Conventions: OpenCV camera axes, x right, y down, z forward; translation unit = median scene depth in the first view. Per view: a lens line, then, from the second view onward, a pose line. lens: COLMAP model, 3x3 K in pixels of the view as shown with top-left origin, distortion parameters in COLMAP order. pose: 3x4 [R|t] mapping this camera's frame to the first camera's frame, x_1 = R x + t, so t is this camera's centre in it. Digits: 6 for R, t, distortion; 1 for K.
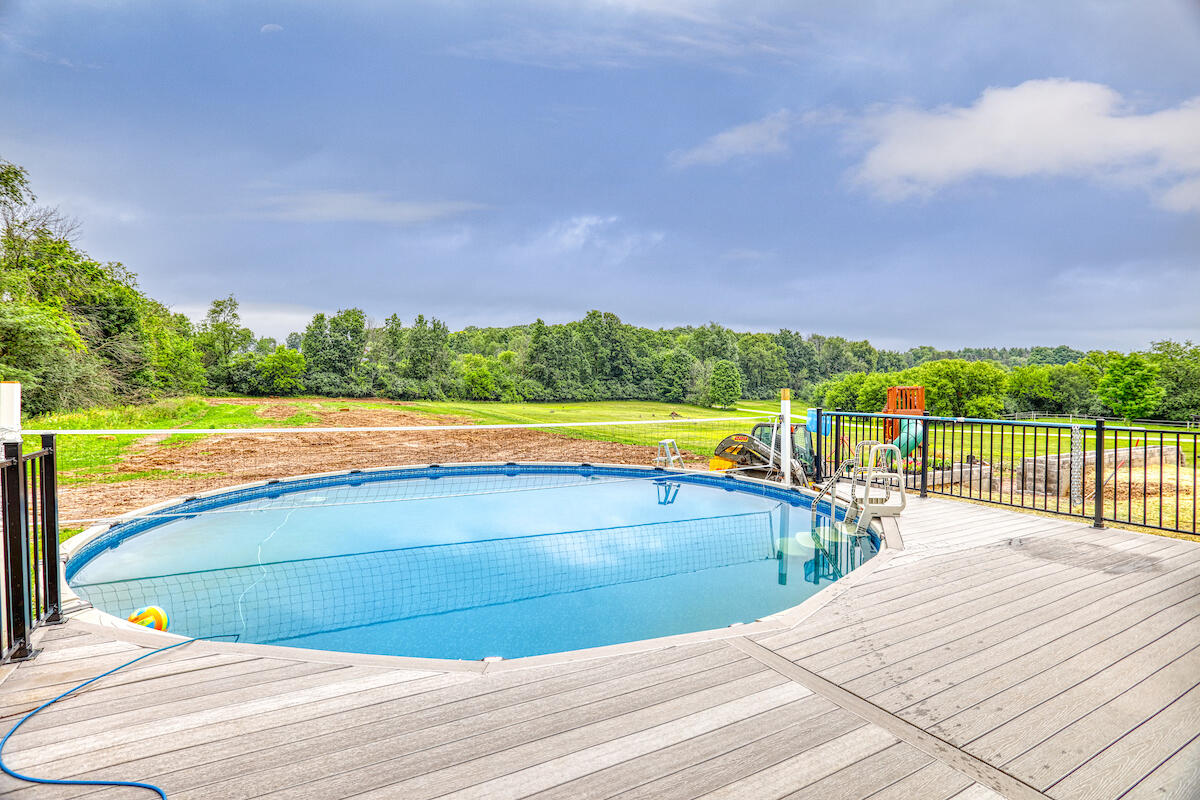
lens RADIAL K [[583.4, 0, 592.7], [0, 583.4, 400.9], [0, 0, 1]] dist [-0.001516, 0.000857]
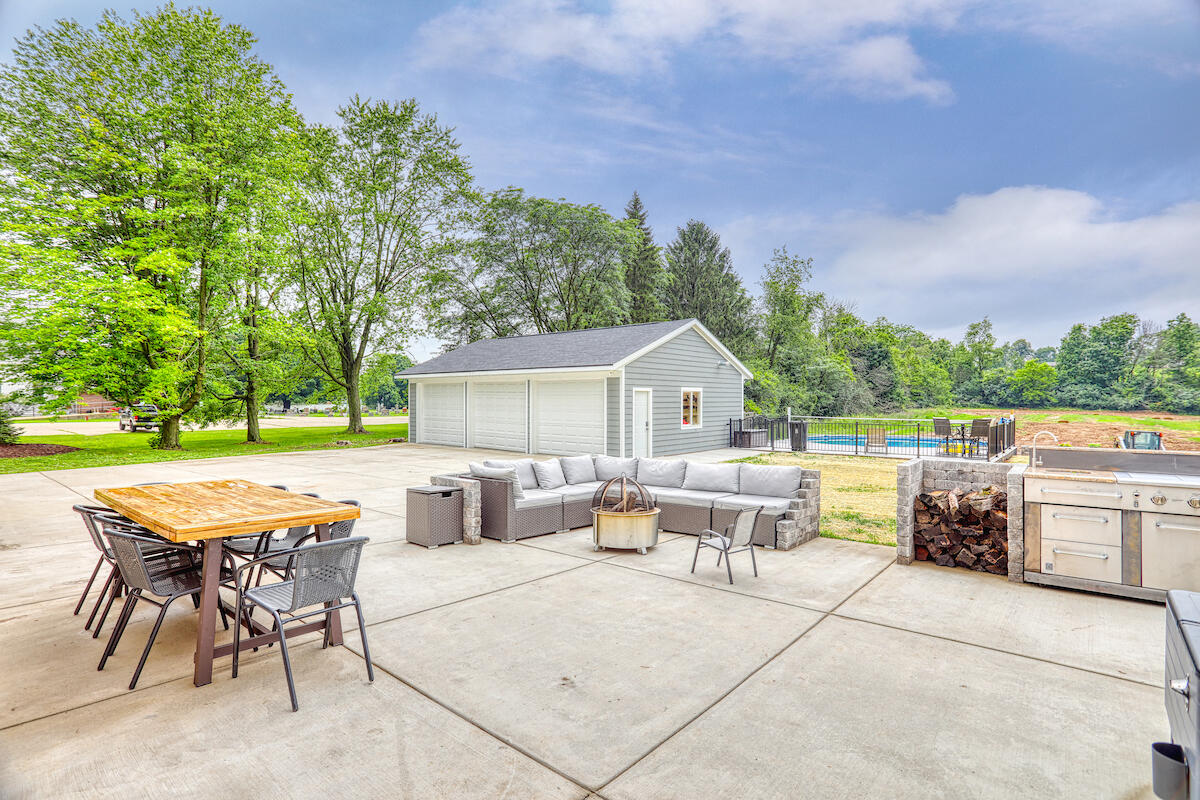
lens RADIAL K [[583.4, 0, 592.4], [0, 583.4, 399.0], [0, 0, 1]] dist [-0.001516, 0.000857]
pose [[0.364532, -0.002258, -0.931188, 0.152624], [-0.016714, 0.999820, -0.008967, -0.001611], [0.931041, 0.018832, 0.364428, -0.116915]]
